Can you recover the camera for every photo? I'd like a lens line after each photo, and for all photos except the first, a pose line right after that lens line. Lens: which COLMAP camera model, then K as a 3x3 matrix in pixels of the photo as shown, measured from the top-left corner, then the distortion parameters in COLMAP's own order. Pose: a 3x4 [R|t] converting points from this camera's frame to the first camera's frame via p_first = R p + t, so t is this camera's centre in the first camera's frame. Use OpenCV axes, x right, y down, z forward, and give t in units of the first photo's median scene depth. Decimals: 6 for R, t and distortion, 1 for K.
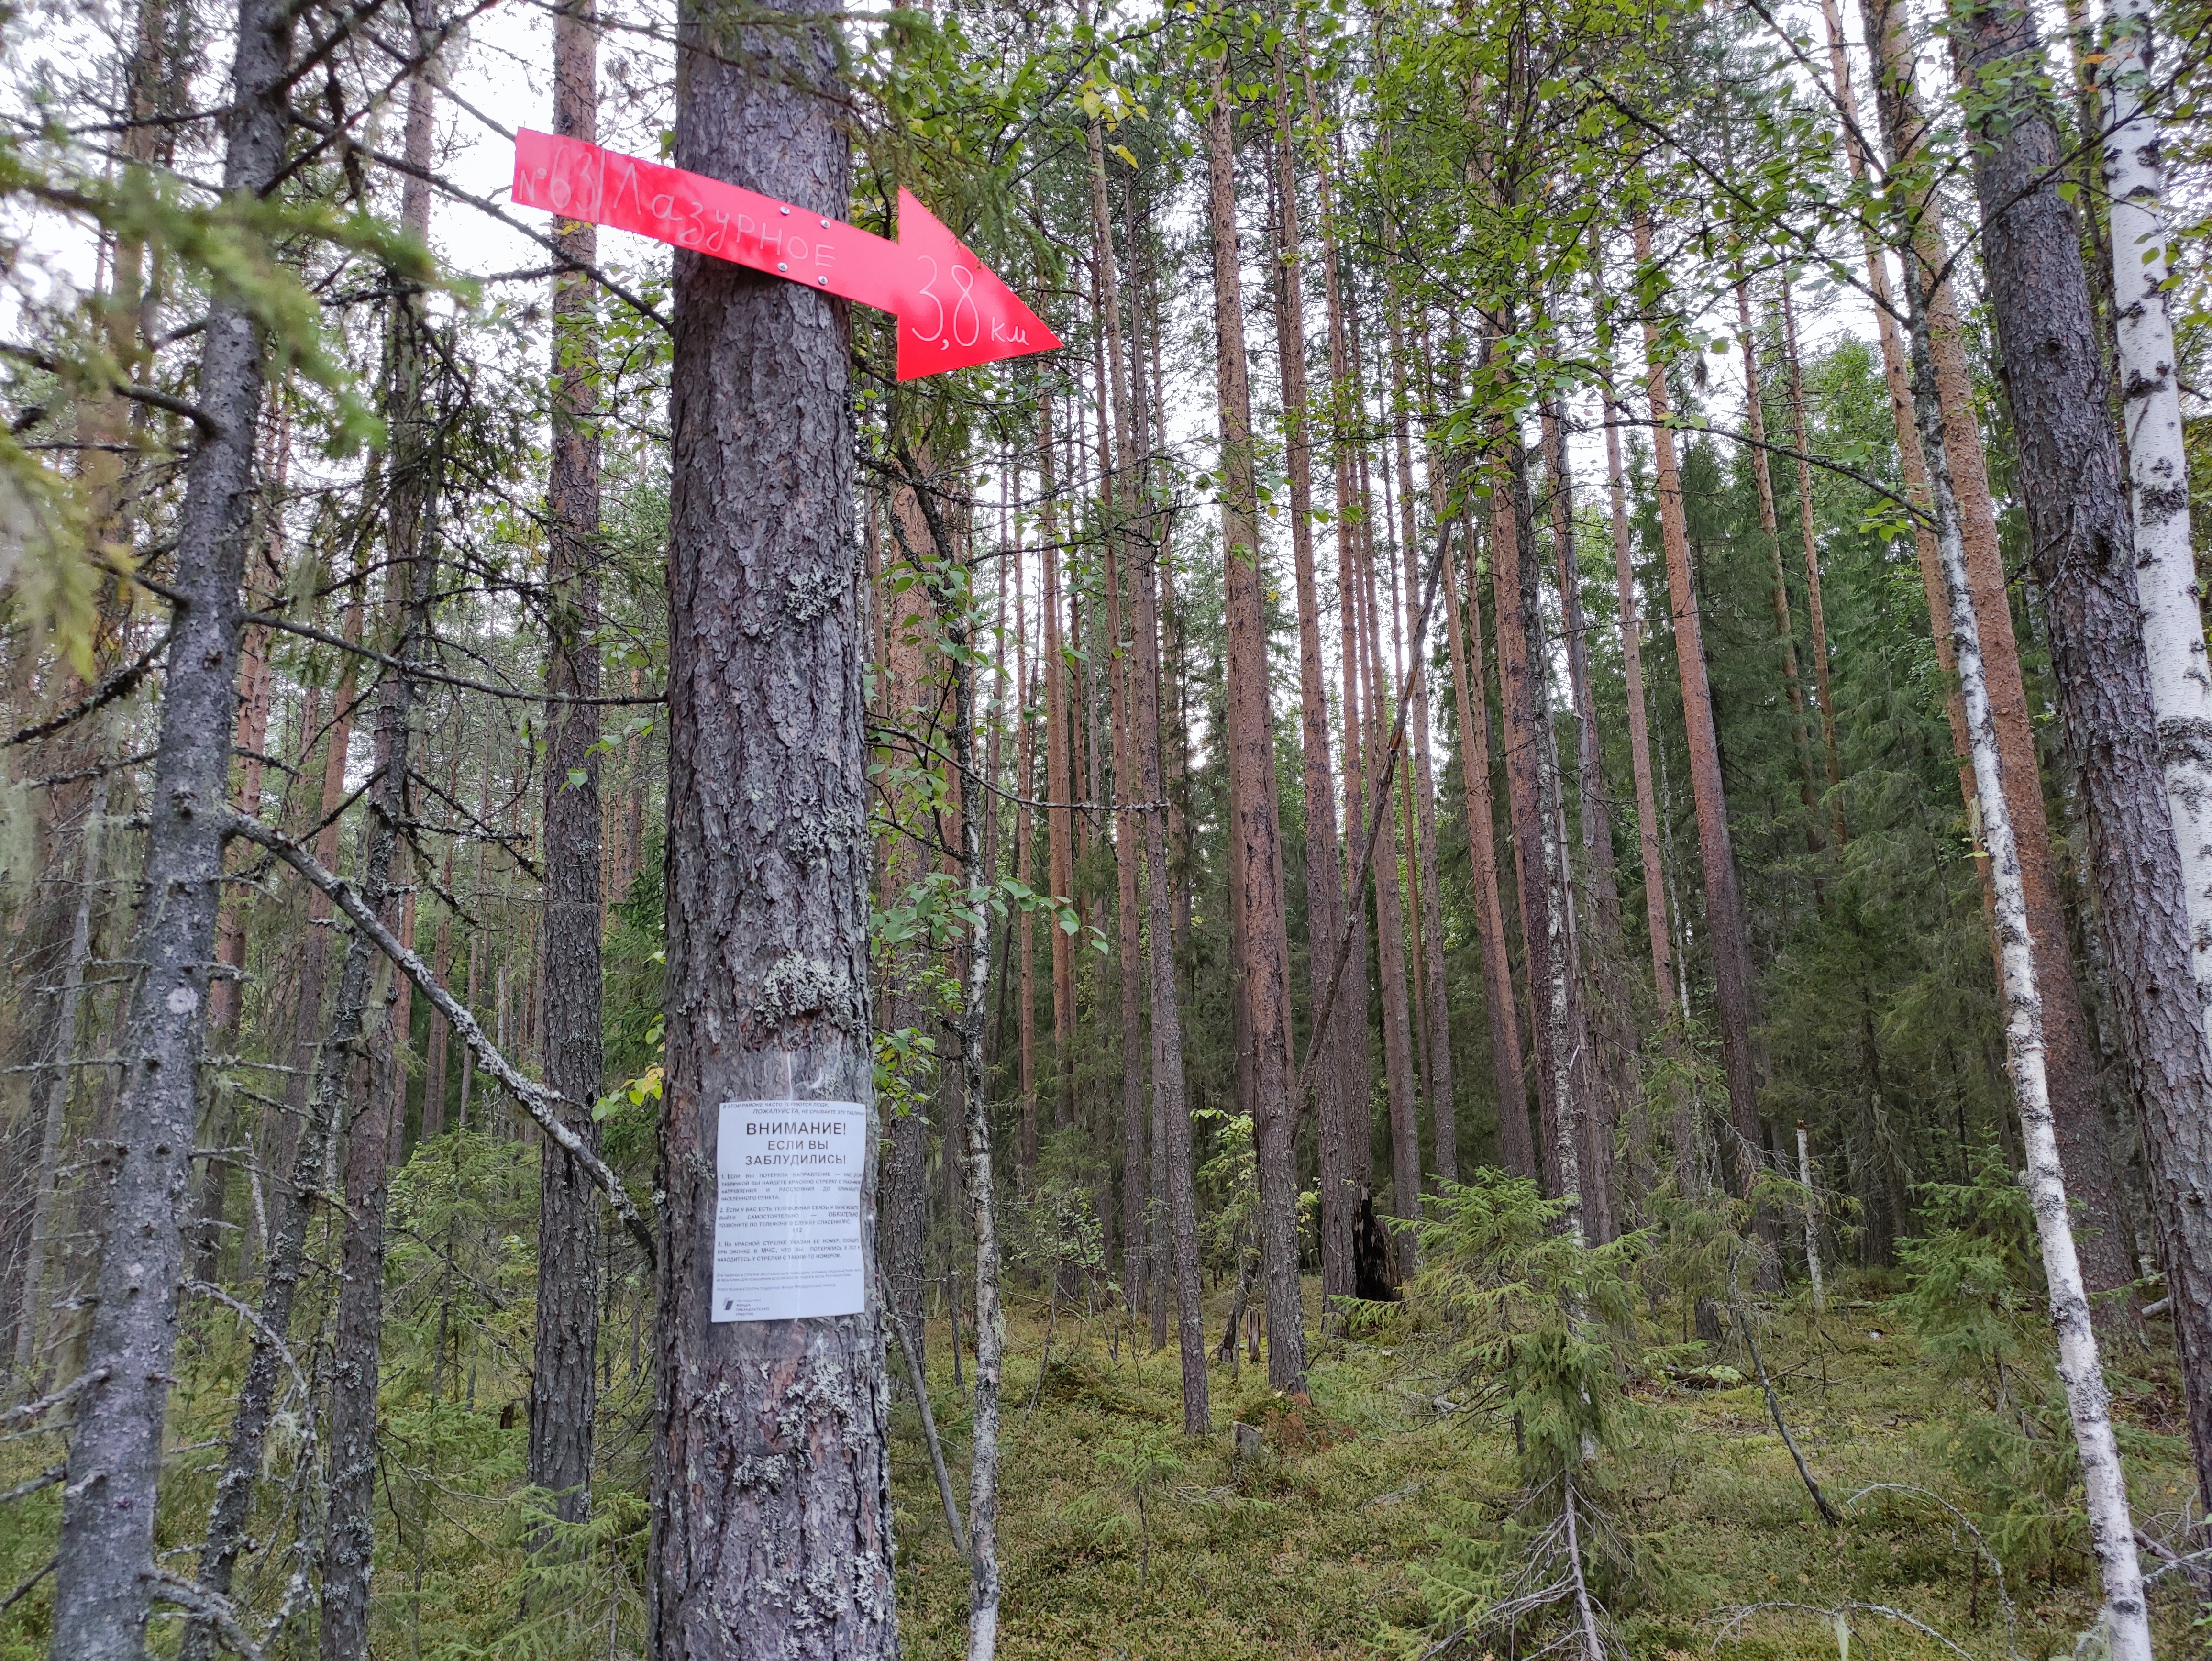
lens RADIAL K [[1594.8, 0, 1112.1], [0, 1594.8, 817.8], [0, 0, 1]] dist [0.040231, -0.016599]
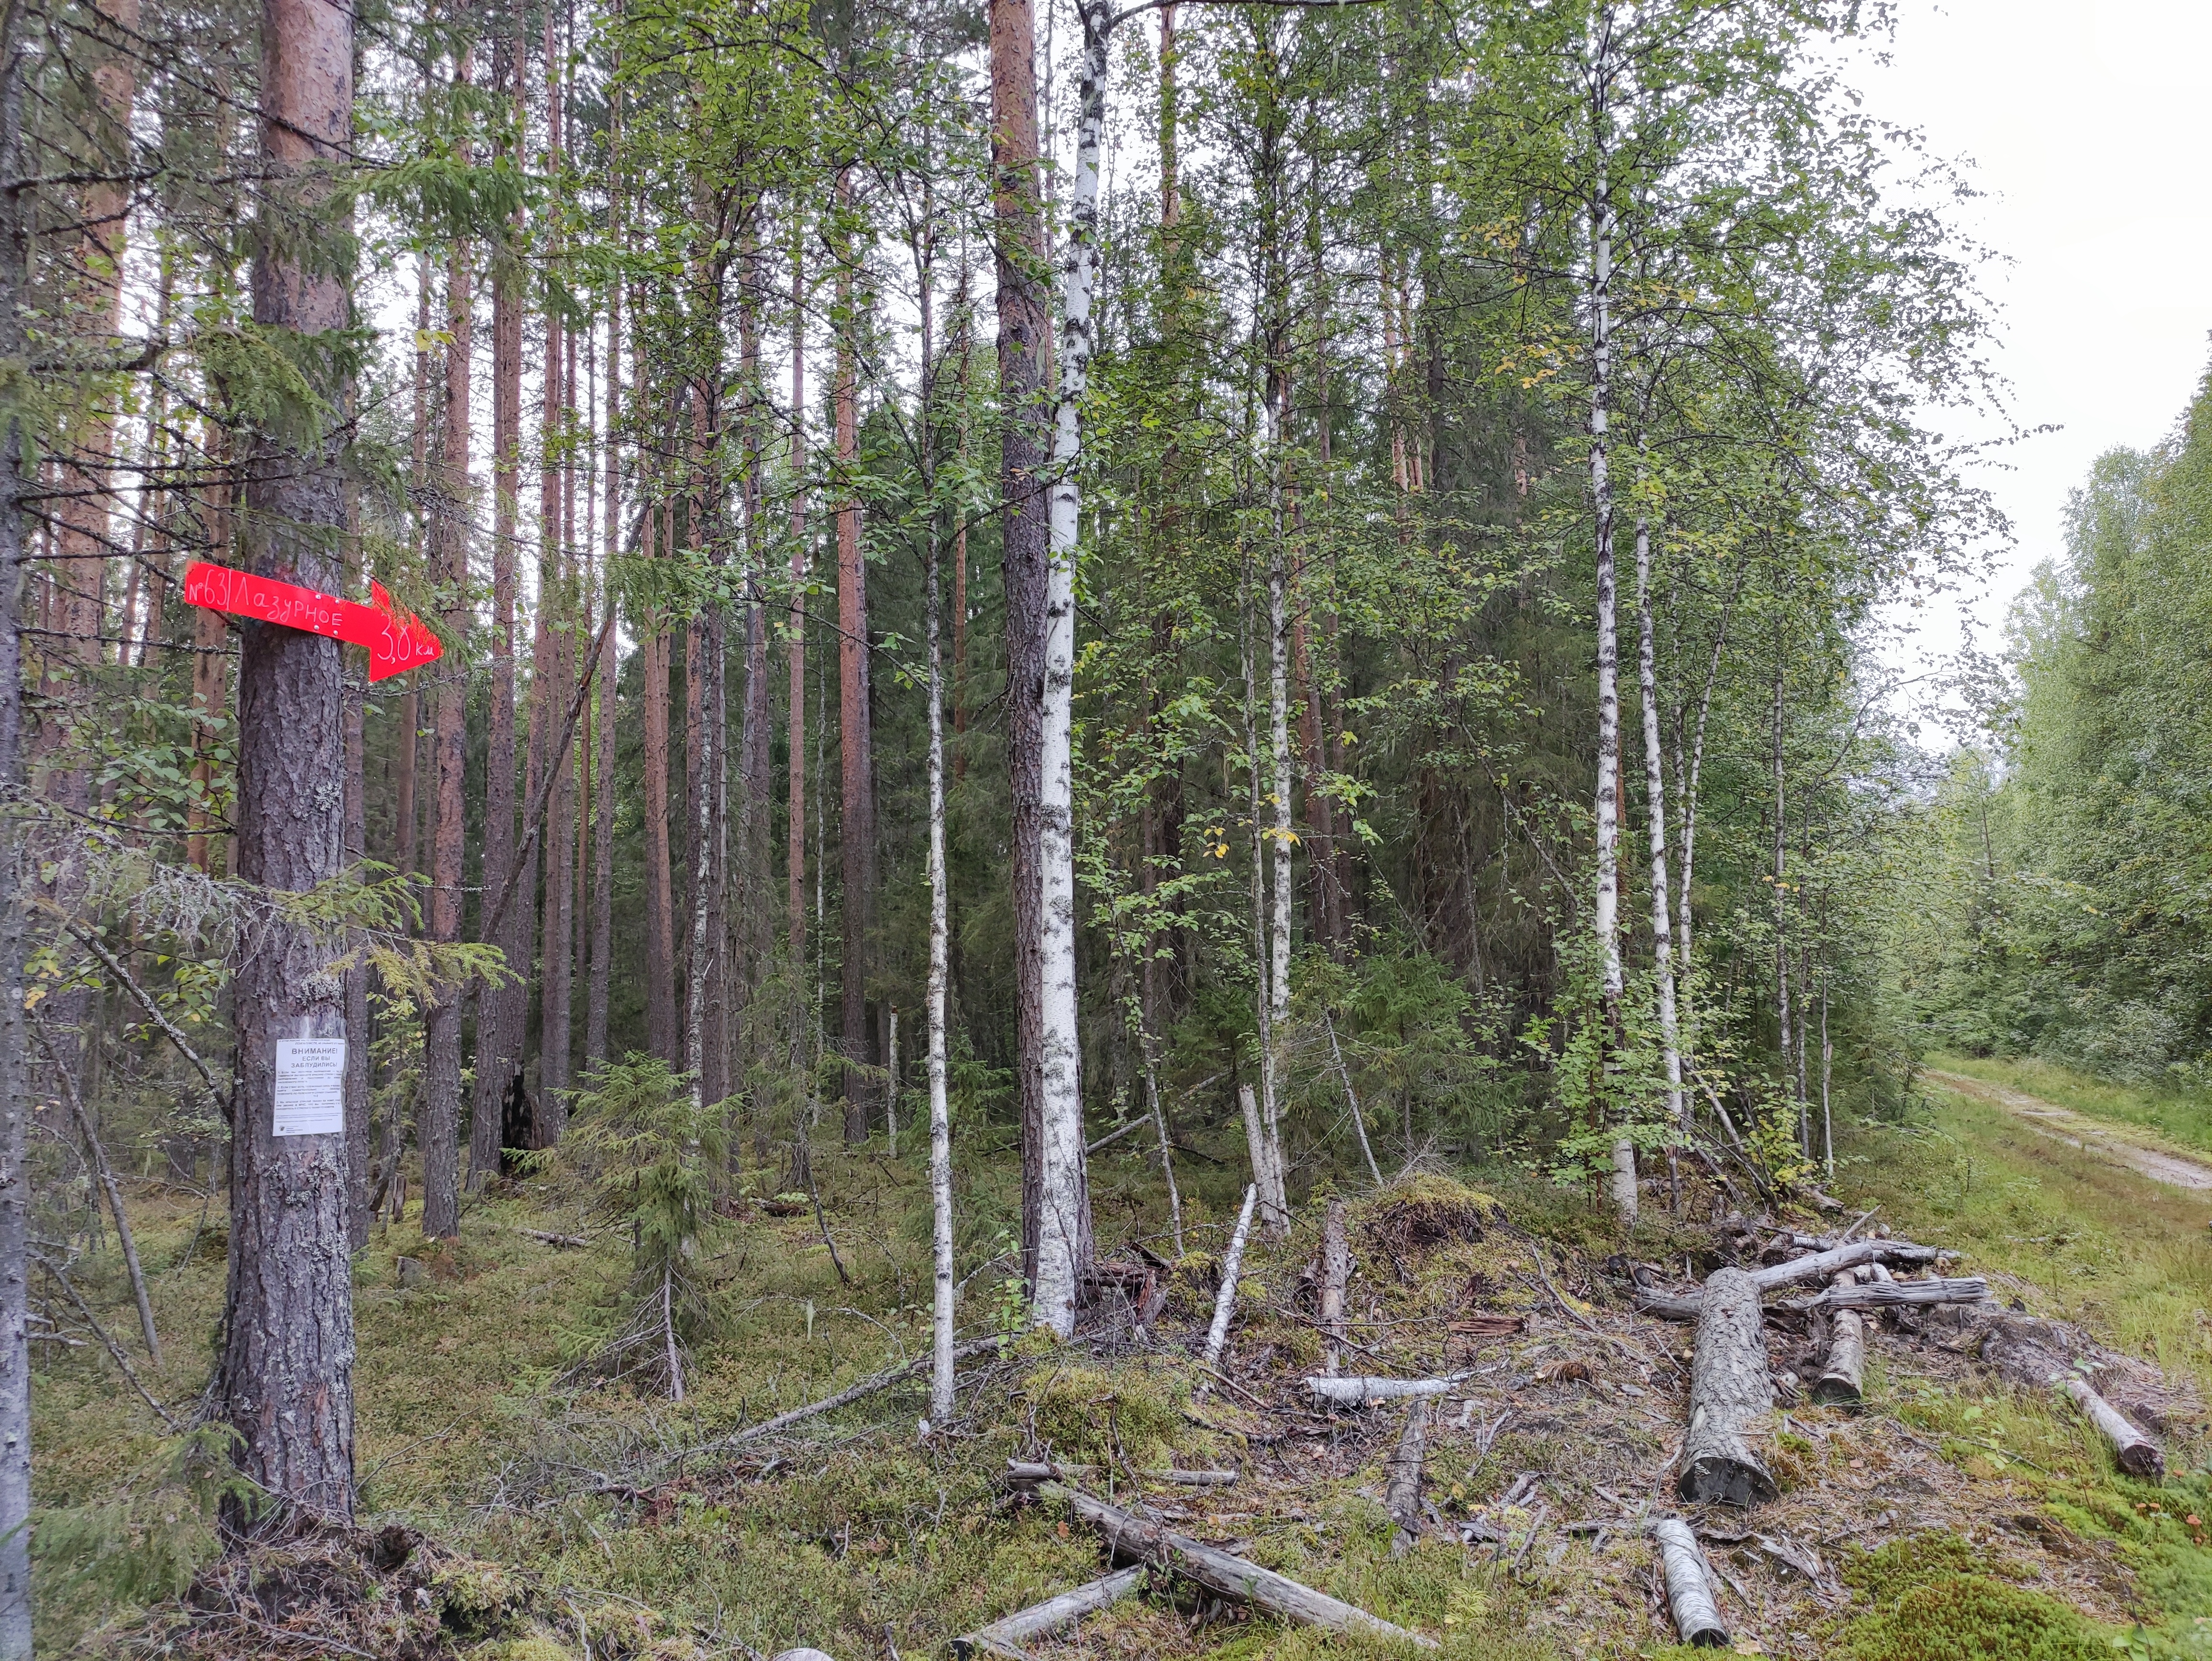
lens RADIAL K [[1594.8, 0, 1116.9], [0, 1594.8, 835.4], [0, 0, 1]] dist [0.040231, -0.016599]
pose [[0.869667, 0.066324, 0.489163, -0.103792], [-0.109157, 0.992240, 0.059532, -0.107670], [-0.481419, -0.105169, 0.870158, -0.436562]]
